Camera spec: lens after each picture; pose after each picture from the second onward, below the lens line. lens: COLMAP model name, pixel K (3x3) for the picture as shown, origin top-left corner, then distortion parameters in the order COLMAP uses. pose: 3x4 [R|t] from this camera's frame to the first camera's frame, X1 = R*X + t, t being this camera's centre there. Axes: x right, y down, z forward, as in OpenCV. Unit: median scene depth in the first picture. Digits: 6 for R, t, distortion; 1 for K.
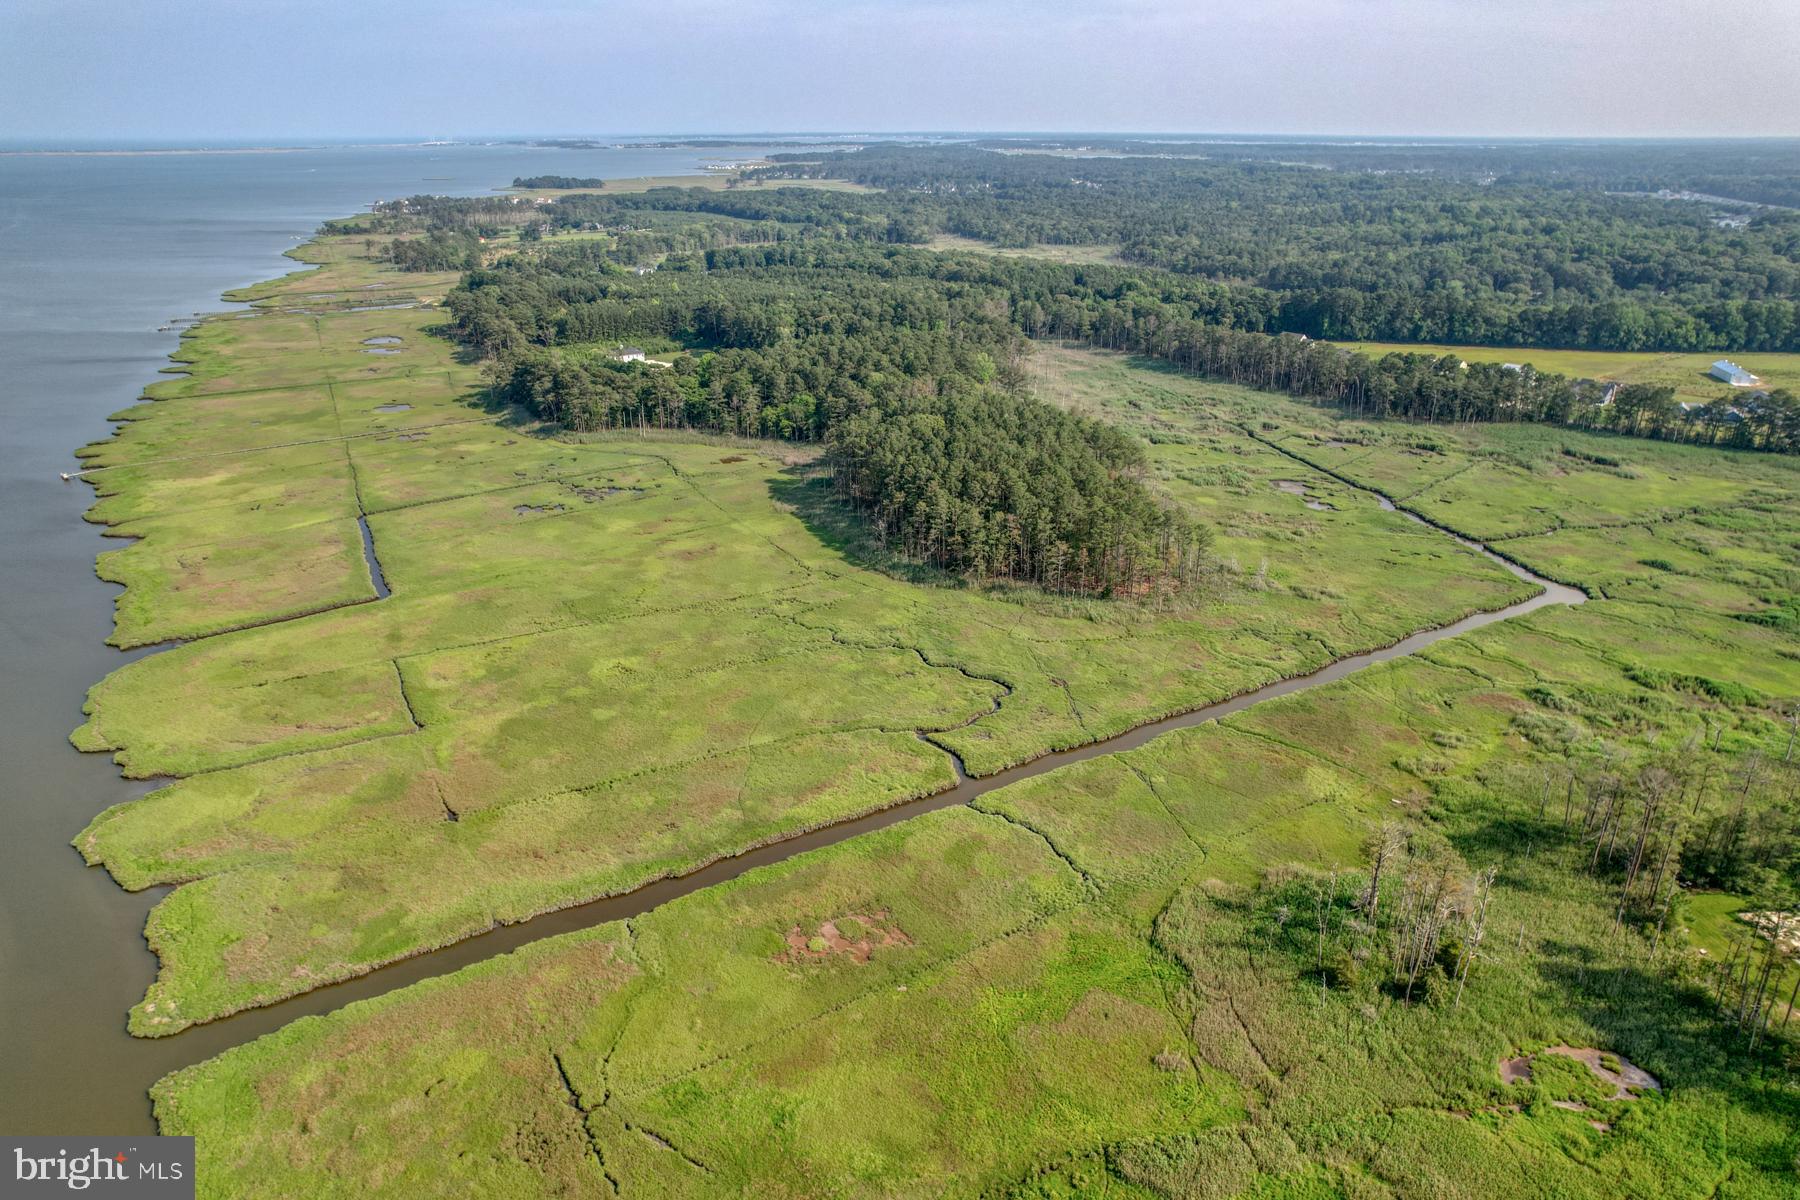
lens RADIAL K [[1157.1, 0, 892.9], [0, 1157.1, 602.4], [0, 0, 1]] dist [-0.078191, 0.065723]
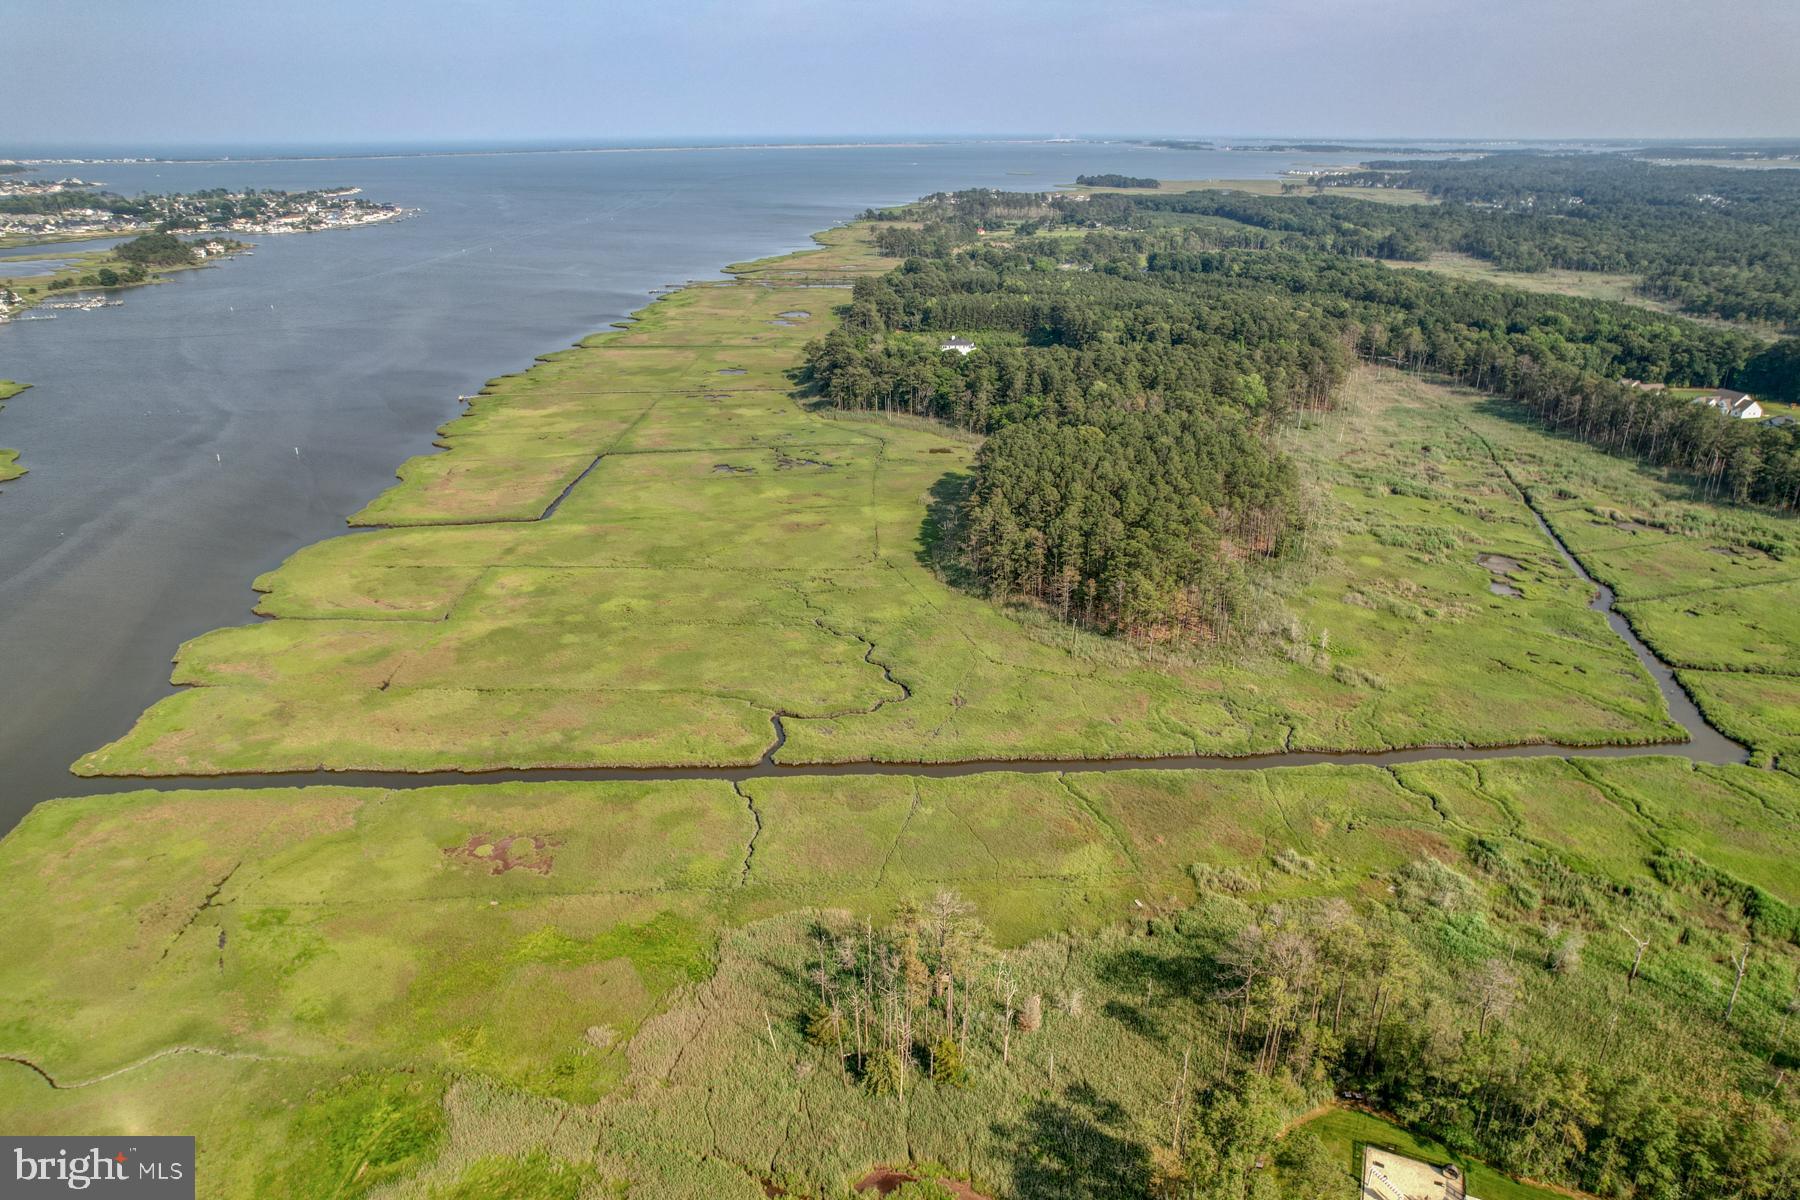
lens RADIAL K [[1157.1, 0, 905.4], [0, 1157.1, 597.4], [0, 0, 1]] dist [-0.078191, 0.065723]
pose [[0.880867, 0.178670, -0.438349, 0.204970], [-0.180701, 0.982824, 0.037475, -0.018209], [0.437515, 0.046200, 0.898023, 0.041260]]
